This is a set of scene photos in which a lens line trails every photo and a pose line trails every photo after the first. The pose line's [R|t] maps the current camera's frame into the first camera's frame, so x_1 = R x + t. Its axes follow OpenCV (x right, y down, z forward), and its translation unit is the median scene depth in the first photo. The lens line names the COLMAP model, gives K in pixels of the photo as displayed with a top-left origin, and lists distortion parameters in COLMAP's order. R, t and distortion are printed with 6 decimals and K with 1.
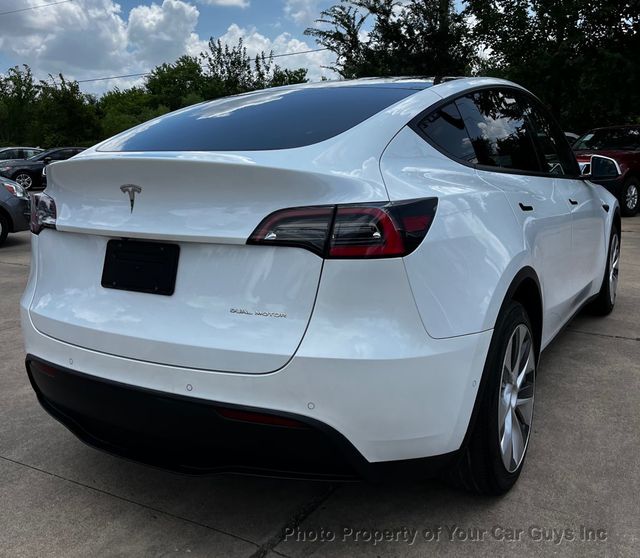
lens RADIAL K [[624.7, 0, 329.8], [0, 624.7, 257.5], [0, 0, 1]] dist [0.031443, -0.035578]
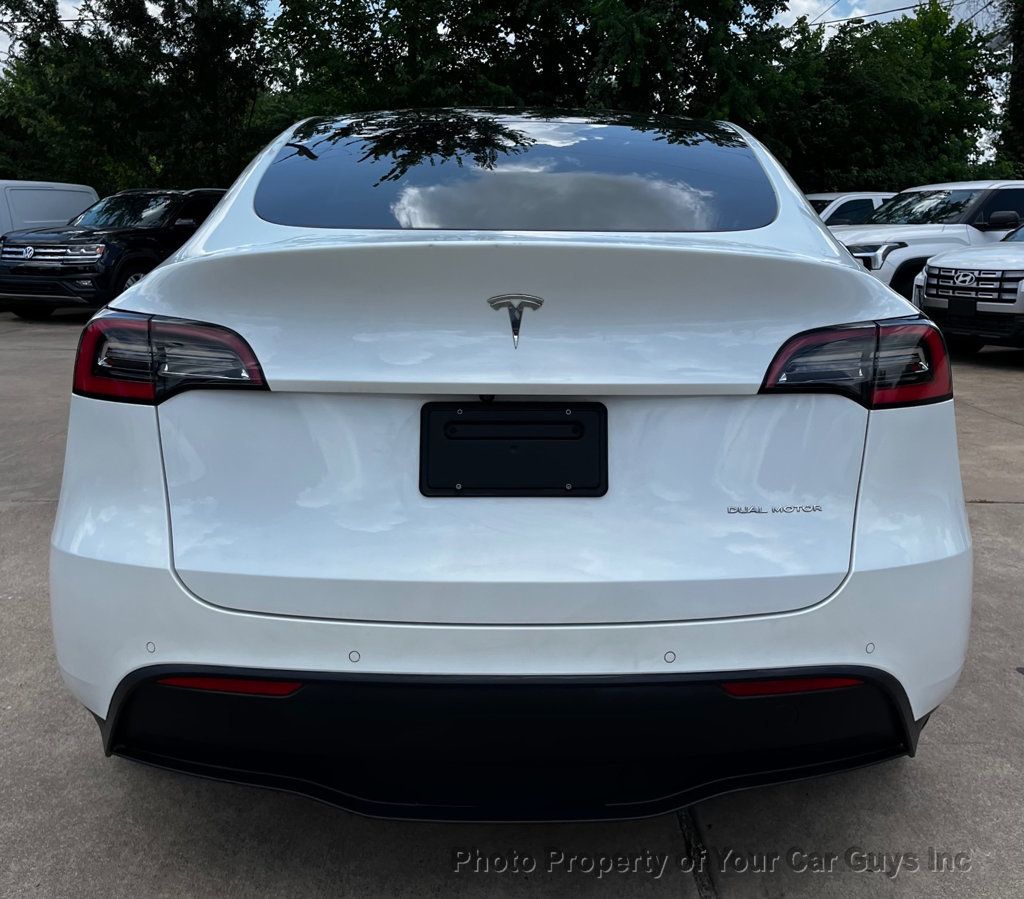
lens RADIAL K [[1061.1, 0, 533.0], [0, 1061.1, 372.4], [0, 0, 1]] dist [0.051931, -0.049831]
pose [[0.868085, -0.049955, 0.493896, -0.073910], [0.066011, 0.997705, -0.015109, -0.003588], [-0.492008, 0.045718, 0.869390, 0.021628]]
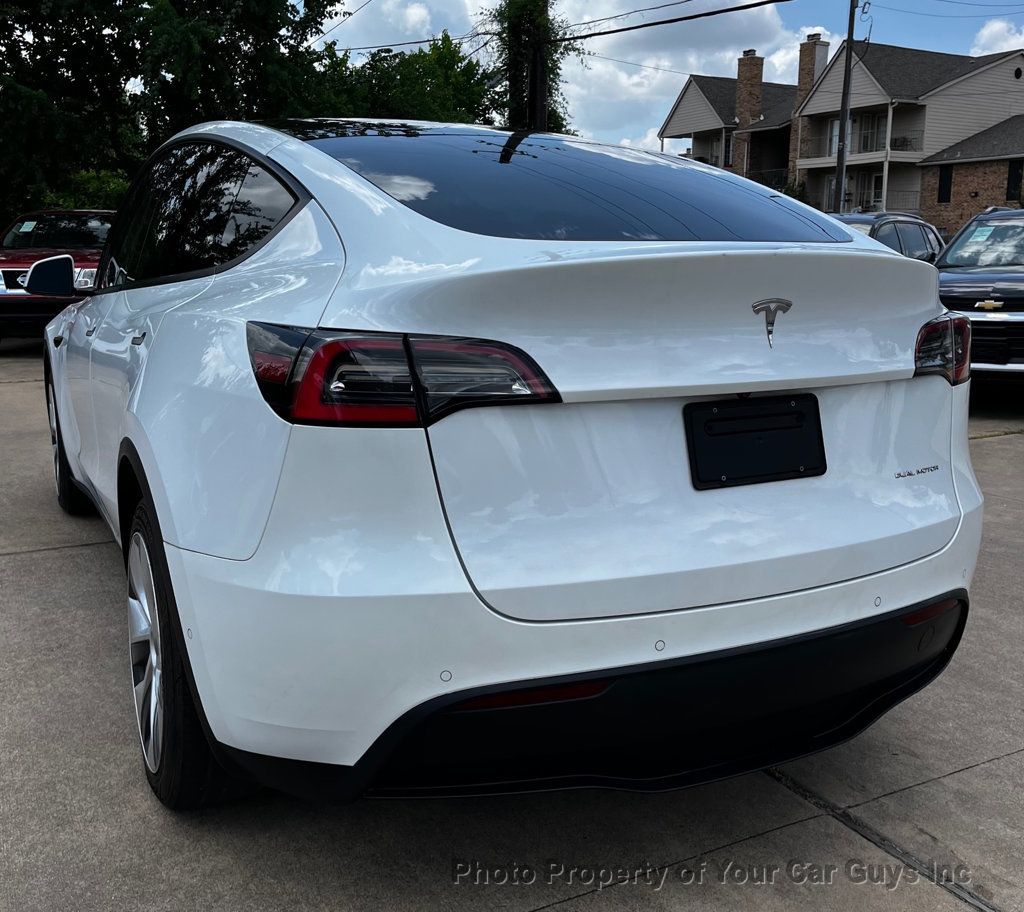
lens RADIAL K [[1025.5, 0, 510.4], [0, 1025.5, 444.8], [0, 0, 1]] dist [0.018690, -0.005978]
pose [[0.559655, -0.141791, 0.816506, -0.123330], [0.127536, 0.988253, 0.084200, -0.009251], [-0.818853, 0.057011, 0.571164, 0.065319]]
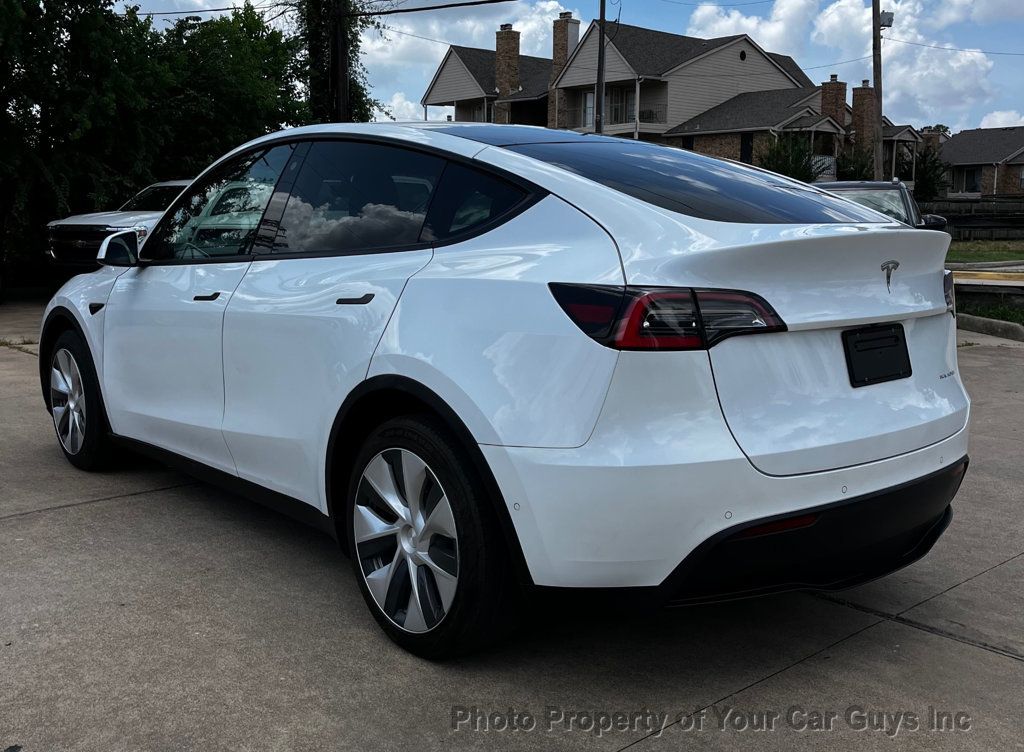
lens RADIAL K [[1016.2, 0, 512.0], [0, 1016.2, 376.0], [0, 0, 1]] dist [0.071892, -0.170408]
pose [[0.355001, -0.135177, 0.925041, -0.184882], [0.148722, 0.985056, 0.086872, -0.015932], [-0.922960, 0.106735, 0.369800, 0.096197]]
